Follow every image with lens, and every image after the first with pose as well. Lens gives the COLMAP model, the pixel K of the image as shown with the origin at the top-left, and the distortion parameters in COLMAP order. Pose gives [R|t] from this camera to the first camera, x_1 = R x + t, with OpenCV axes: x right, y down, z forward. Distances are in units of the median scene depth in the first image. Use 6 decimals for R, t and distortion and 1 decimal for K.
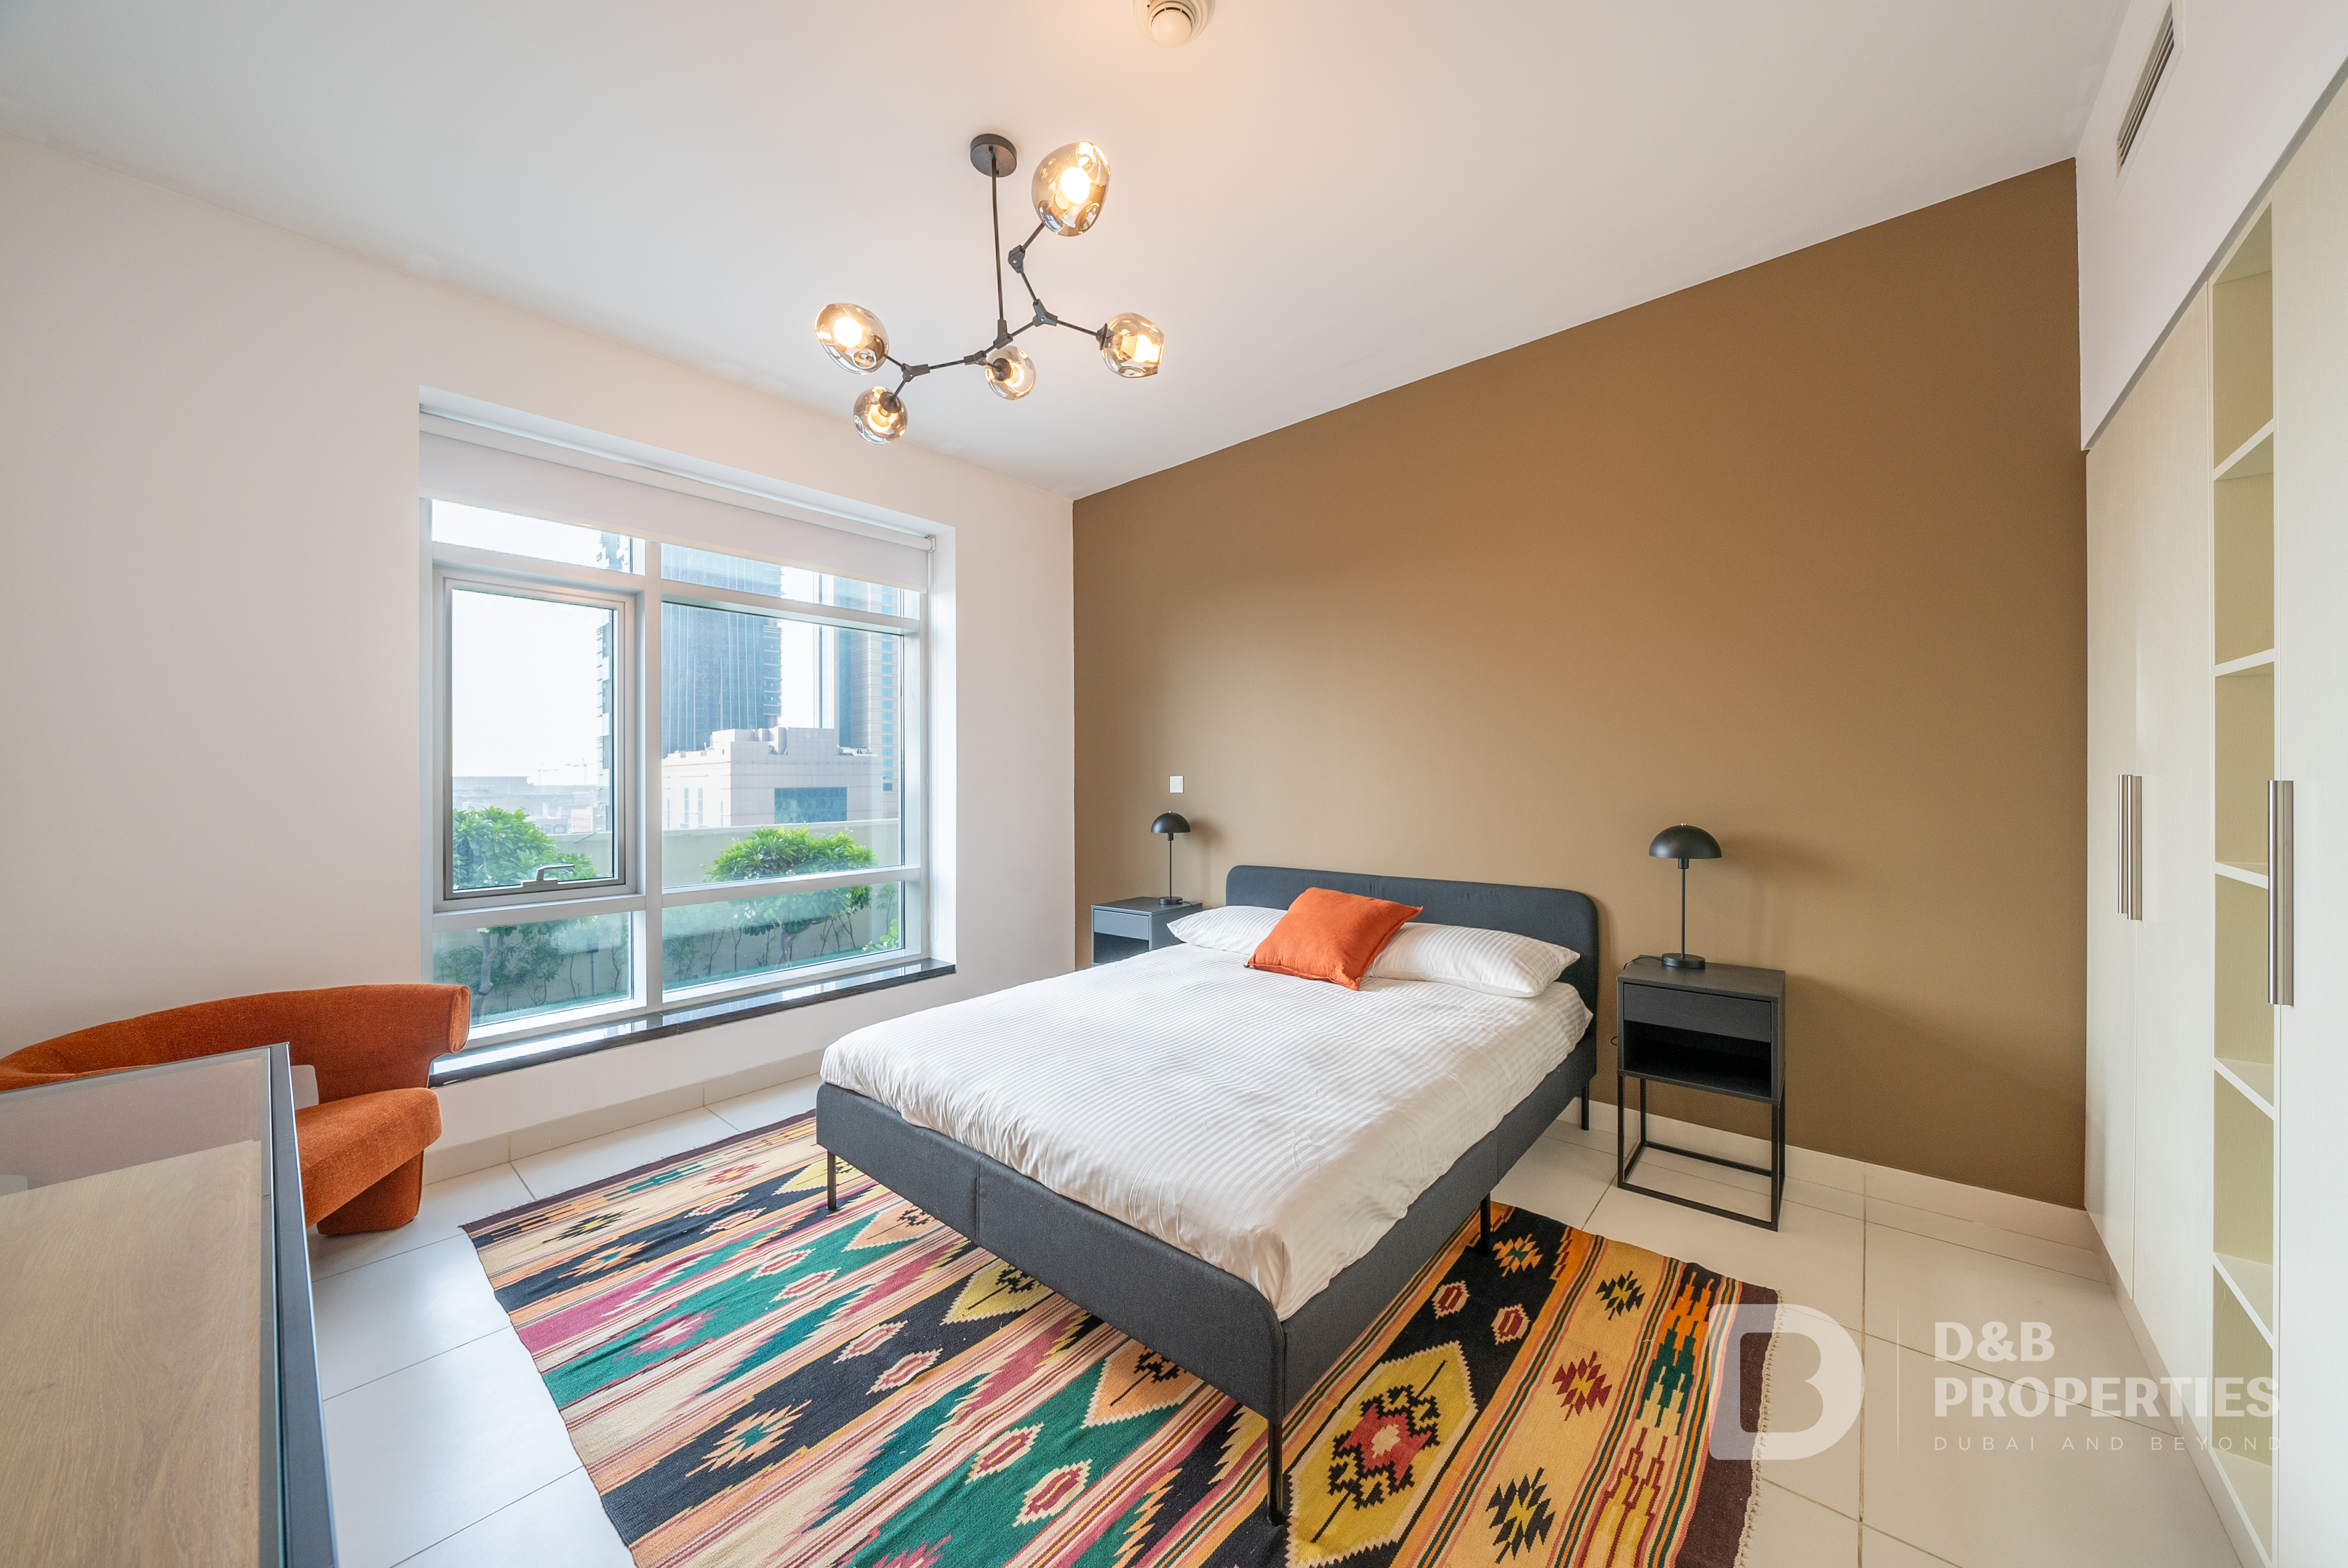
lens RADIAL K [[799.3, 0, 1169.6], [0, 799.3, 775.8], [0, 0, 1]] dist [-0.019210, -0.000104]
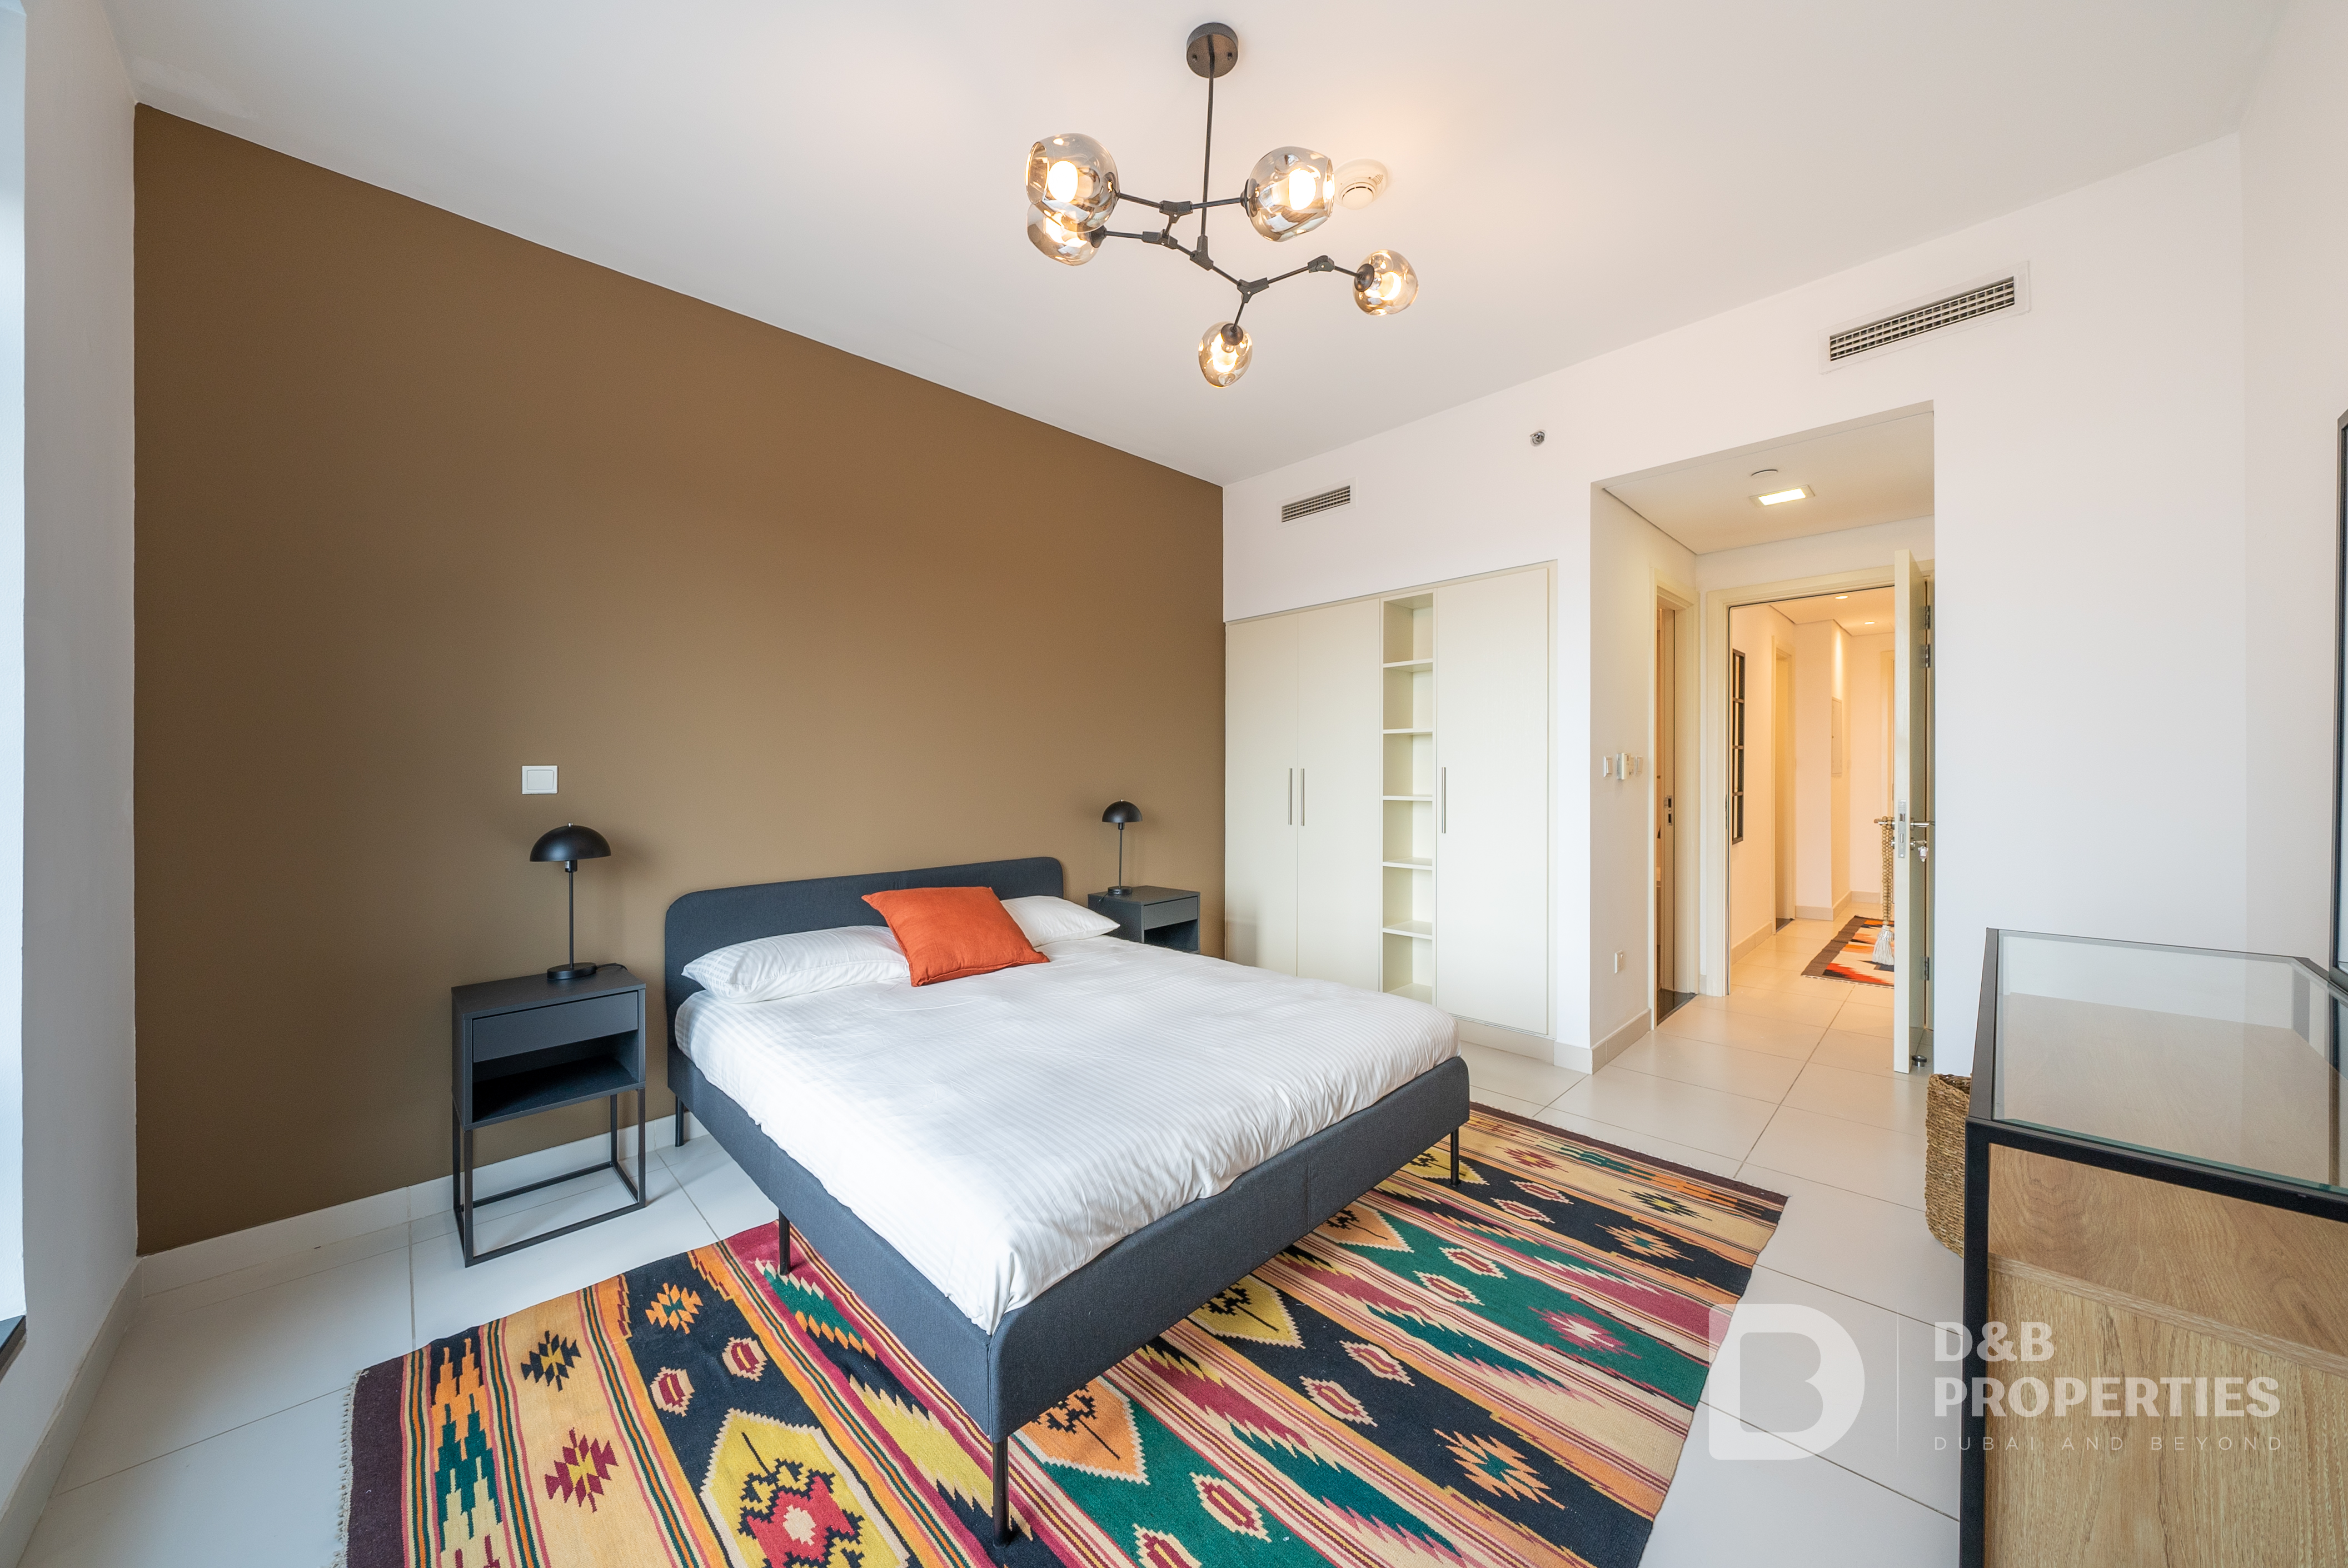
lens RADIAL K [[807.1, 0, 1171.9], [0, 807.1, 763.3], [0, 0, 1]] dist [-0.003997, -0.000302]
pose [[0.076901, 0.019300, 0.996852, -1.153807], [-0.002408, 0.999813, -0.019172, 0.018598], [-0.997036, -0.000926, 0.076933, 0.987798]]
